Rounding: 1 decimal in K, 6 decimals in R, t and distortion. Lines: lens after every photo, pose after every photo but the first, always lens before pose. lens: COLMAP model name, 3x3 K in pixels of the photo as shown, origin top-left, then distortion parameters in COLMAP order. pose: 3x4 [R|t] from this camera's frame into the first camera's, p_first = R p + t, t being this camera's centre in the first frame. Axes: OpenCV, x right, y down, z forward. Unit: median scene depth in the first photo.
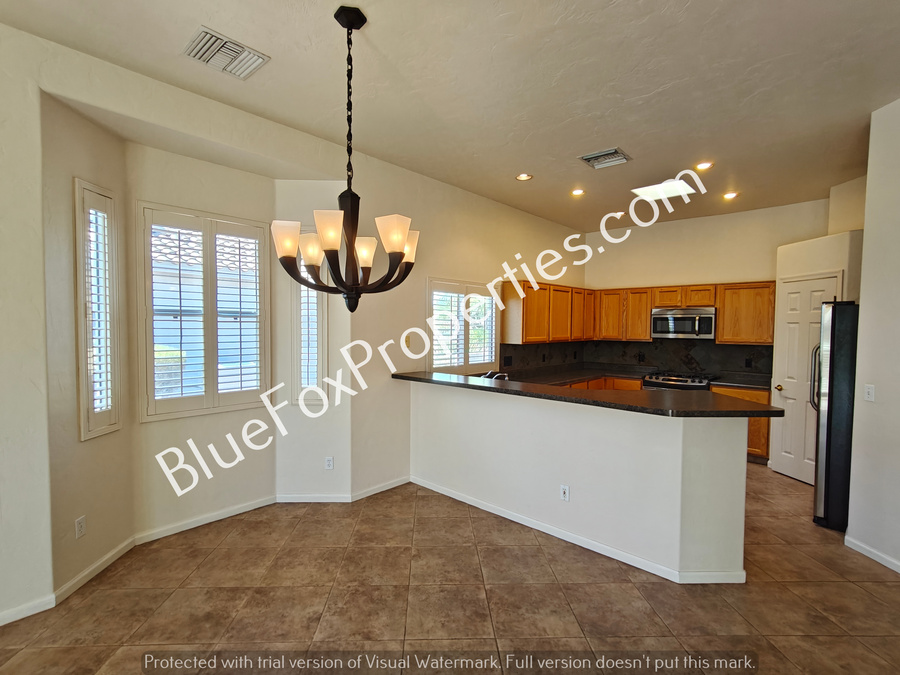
lens RADIAL K [[431.2, 0, 449.1], [0, 431.2, 339.2], [0, 0, 1]] dist [0.003837, -0.000590]
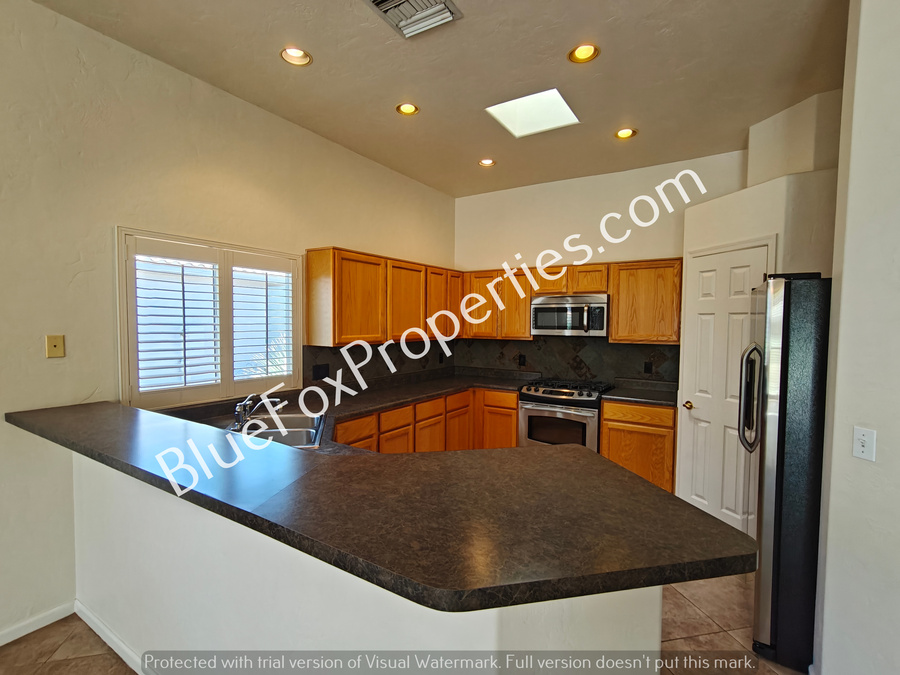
lens RADIAL K [[431.2, 0, 447.4], [0, 431.2, 342.0], [0, 0, 1]] dist [0.003837, -0.000590]
pose [[0.983549, -0.009261, 0.180403, 0.210564], [0.006427, 0.999847, 0.016292, -0.004805], [-0.180526, -0.014864, 0.983458, 0.319457]]
